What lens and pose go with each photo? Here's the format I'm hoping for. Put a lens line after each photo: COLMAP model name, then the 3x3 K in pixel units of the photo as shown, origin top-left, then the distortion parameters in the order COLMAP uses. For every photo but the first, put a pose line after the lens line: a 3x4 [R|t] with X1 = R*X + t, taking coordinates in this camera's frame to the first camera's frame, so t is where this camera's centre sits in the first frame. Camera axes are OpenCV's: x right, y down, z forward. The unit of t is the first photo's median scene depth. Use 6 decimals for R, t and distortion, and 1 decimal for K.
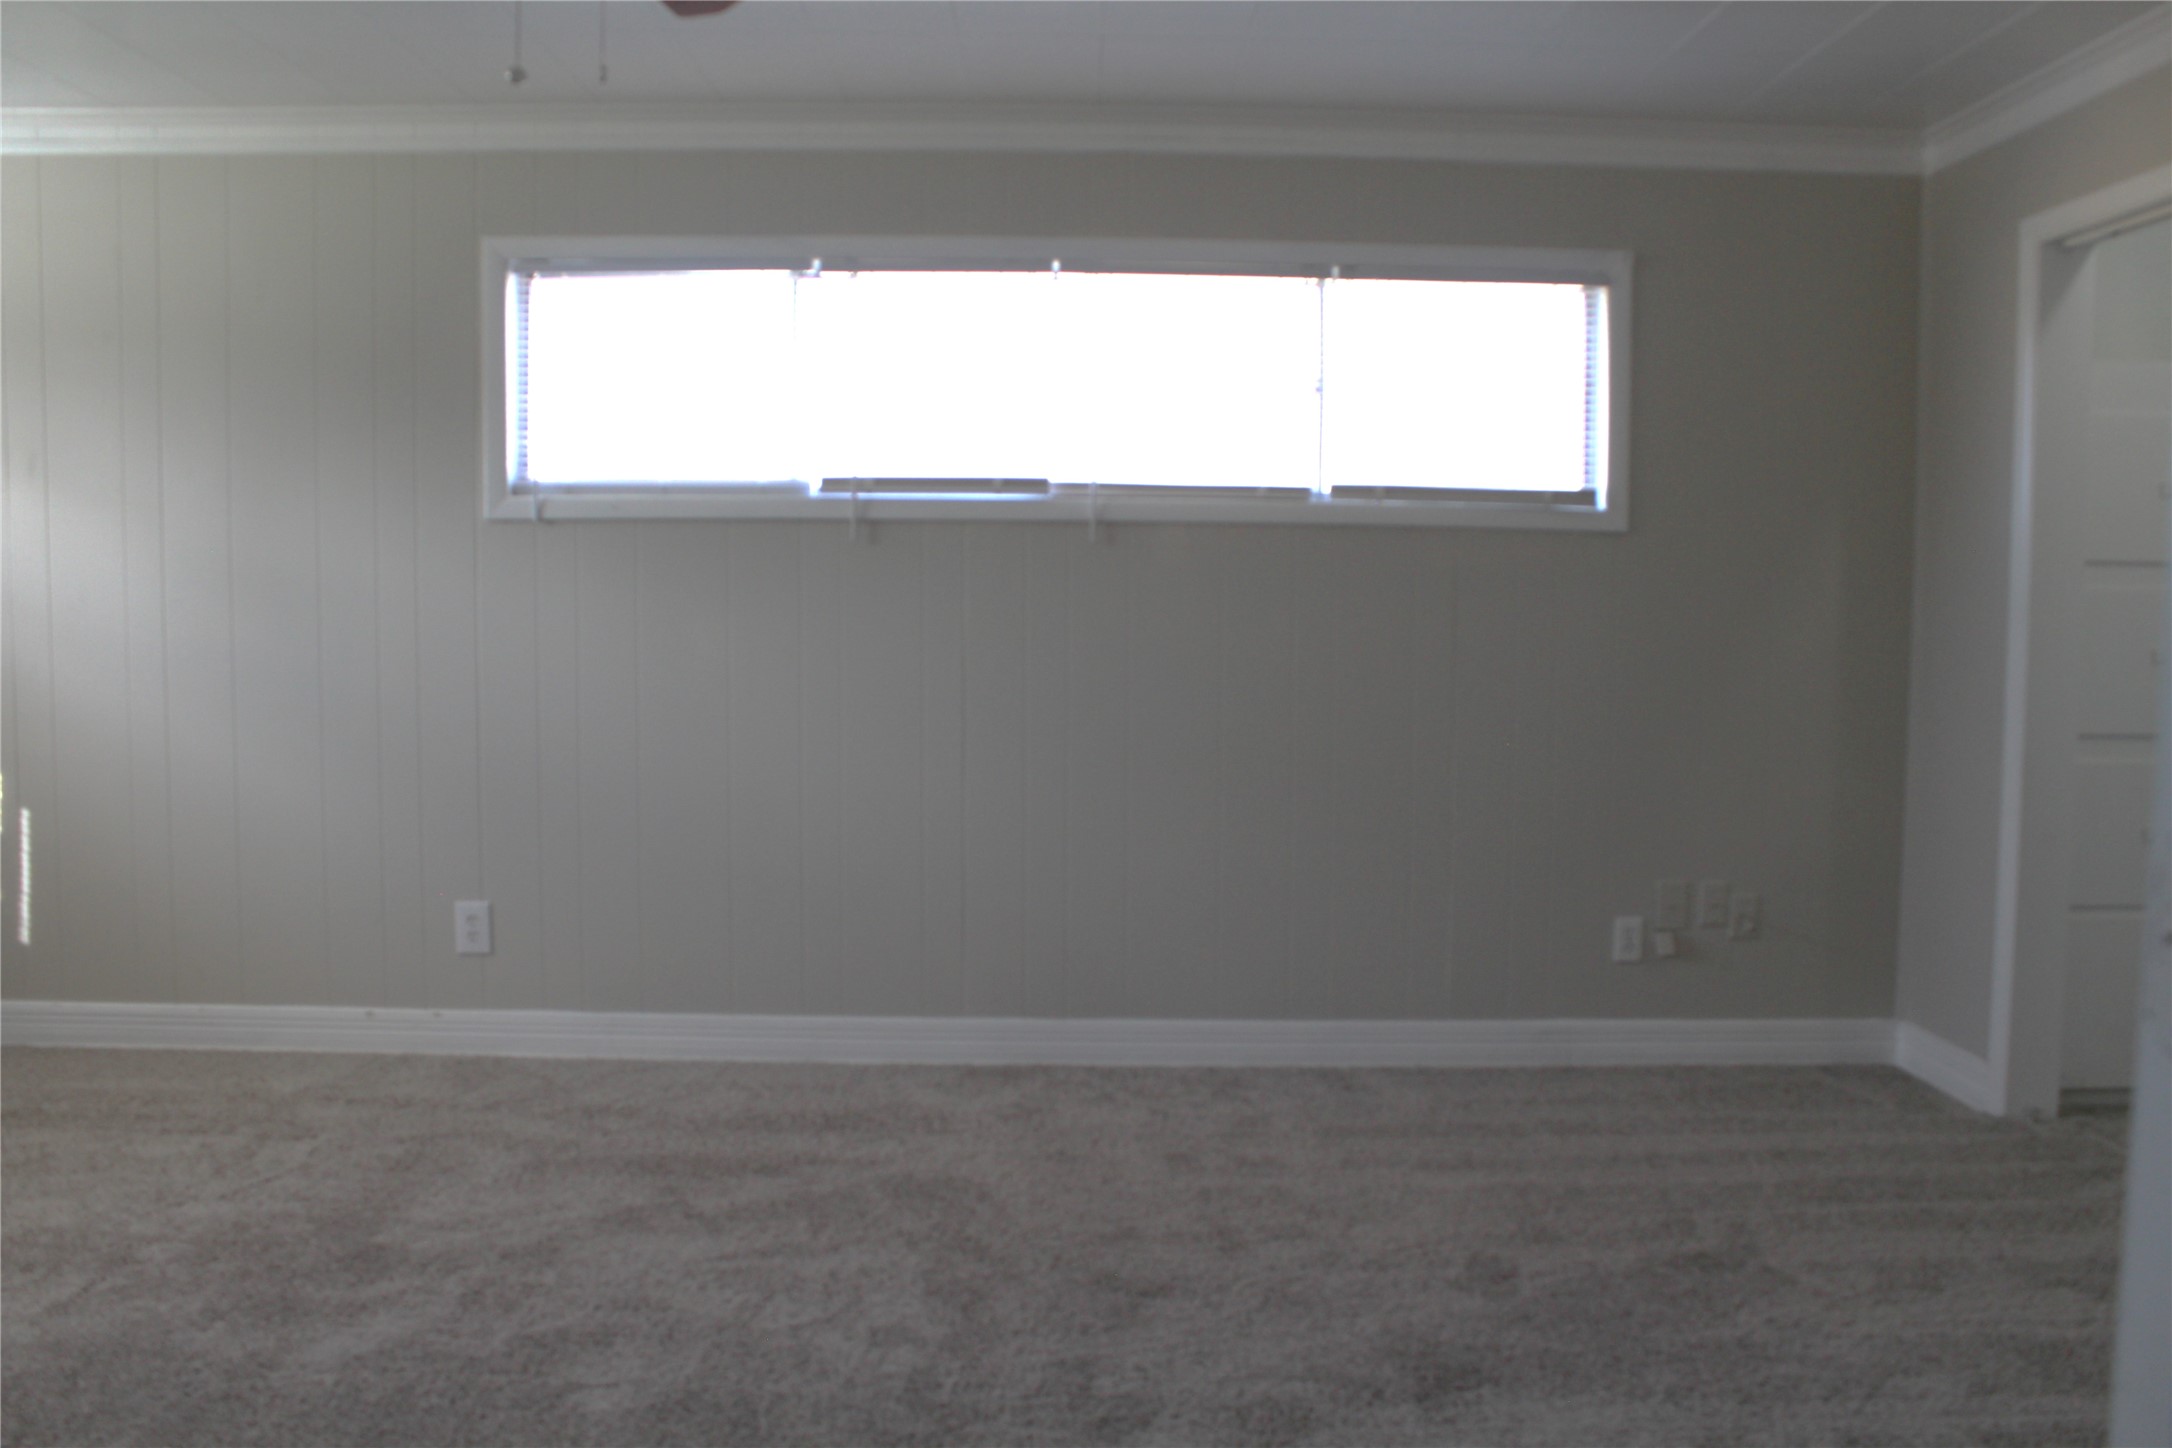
lens RADIAL K [[1819.0, 0, 1085.0], [0, 1819.0, 710.2], [0, 0, 1]] dist [-0.163581, 0.141302]
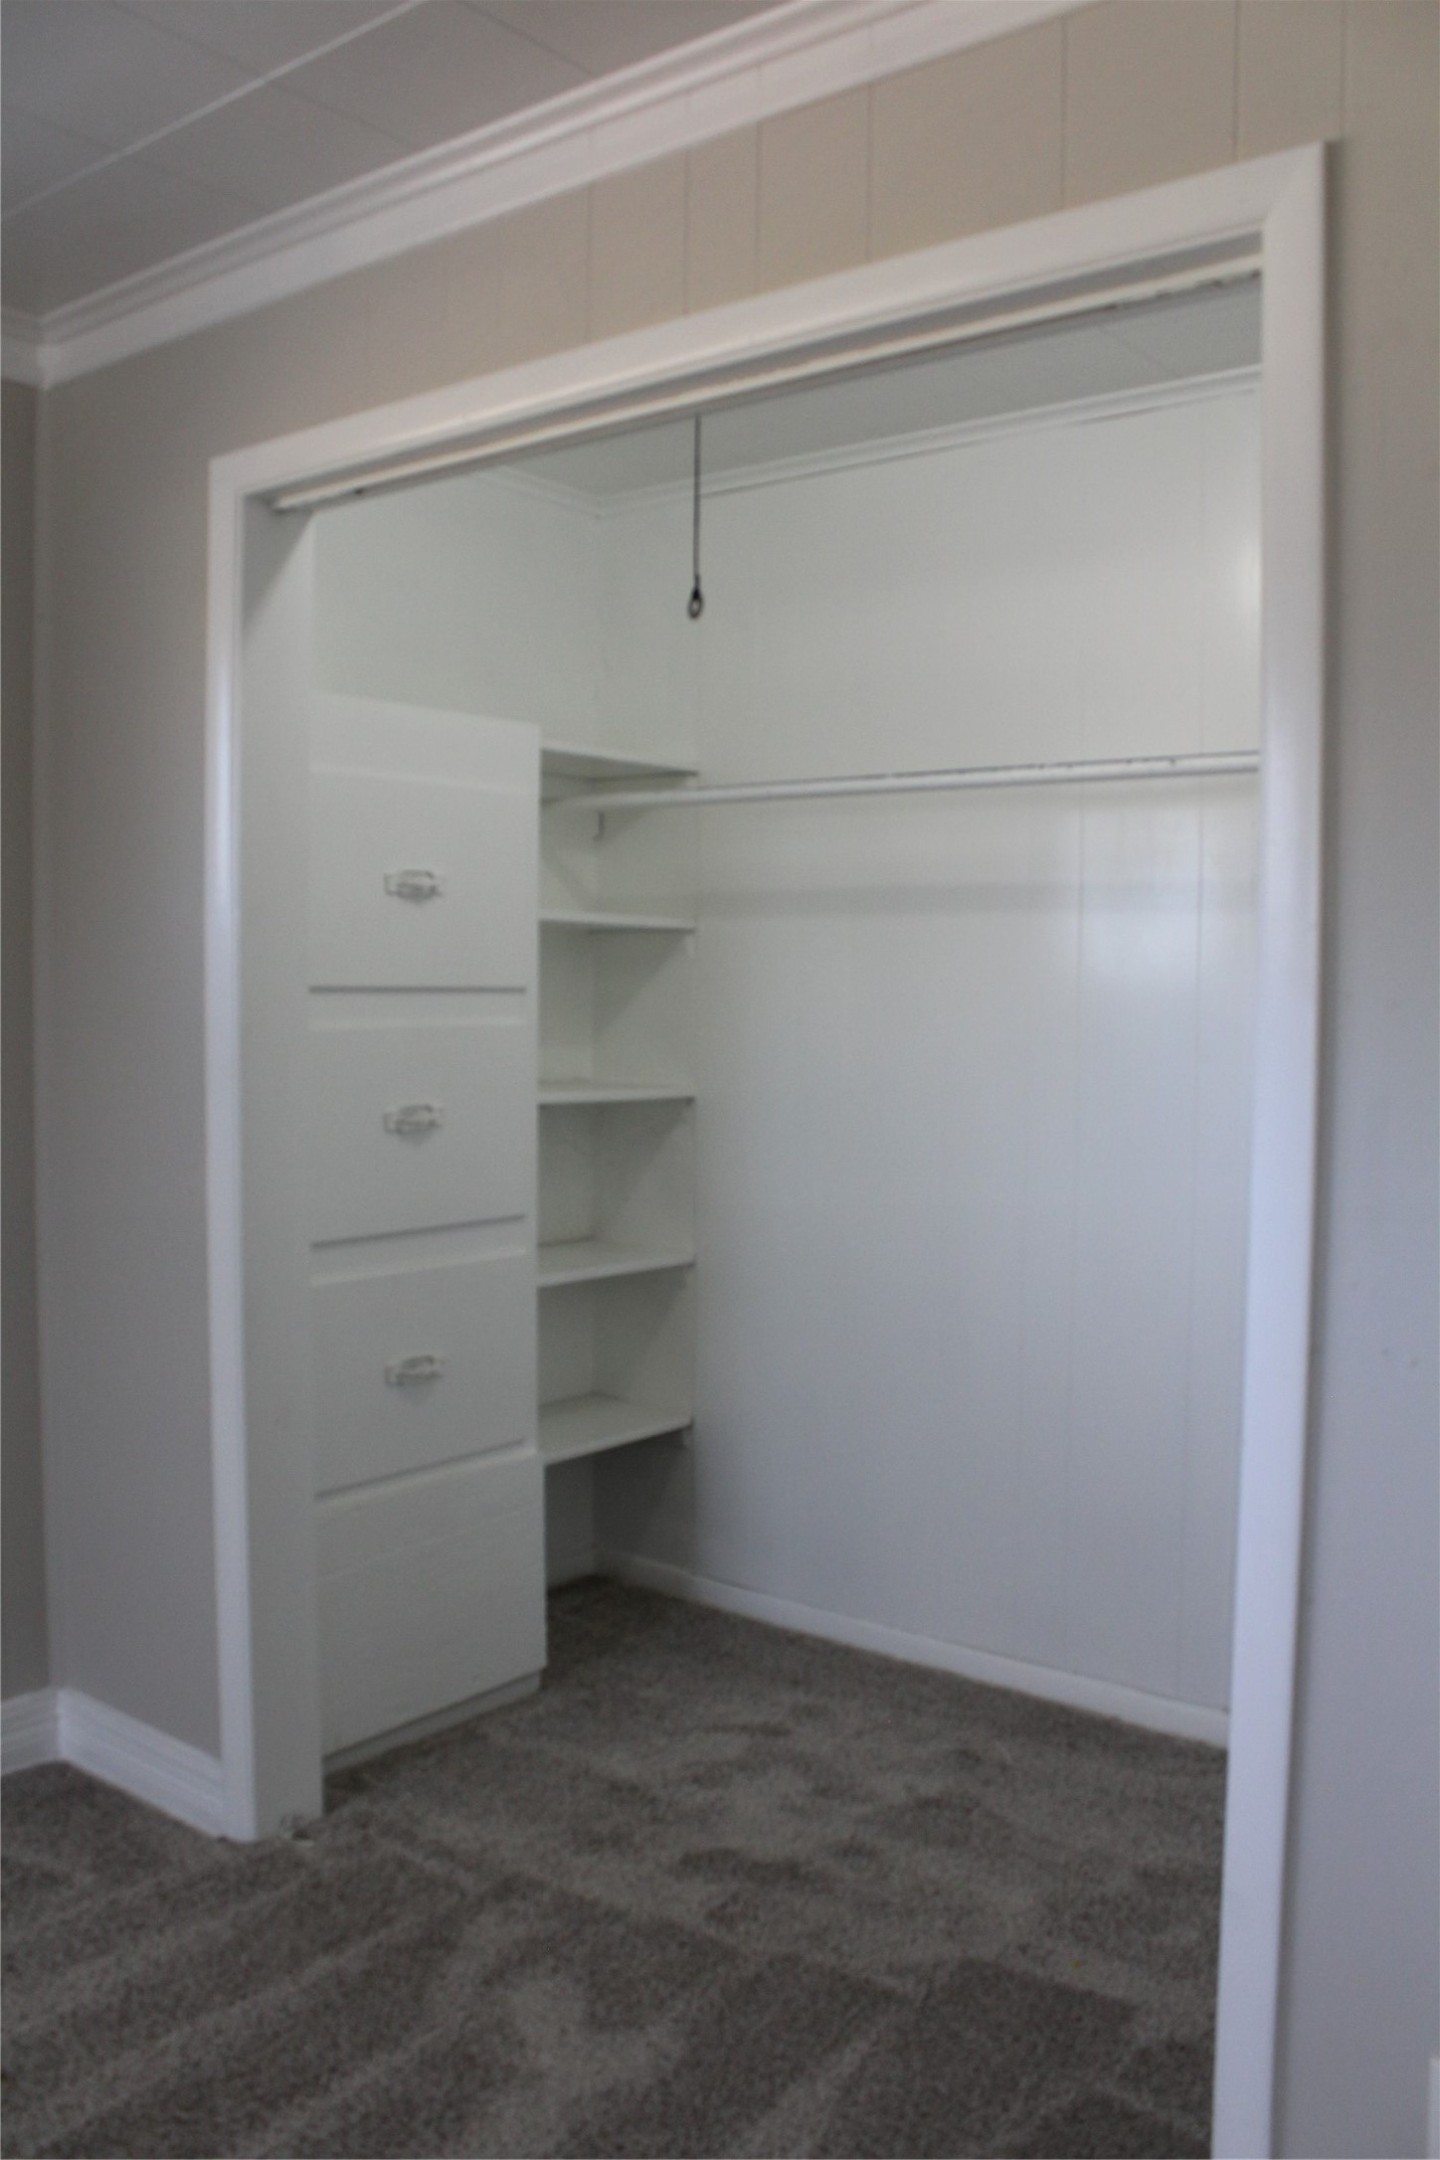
lens RADIAL K [[1812.8, 0, 716.2], [0, 1812.8, 1078.6], [0, 0, 1]] dist [-0.161024, 0.141815]
pose [[0.633487, -0.039801, 0.772729, 0.138901], [0.029121, 0.999195, 0.027592, -0.062125], [-0.773205, 0.005023, 0.634136, 0.444179]]
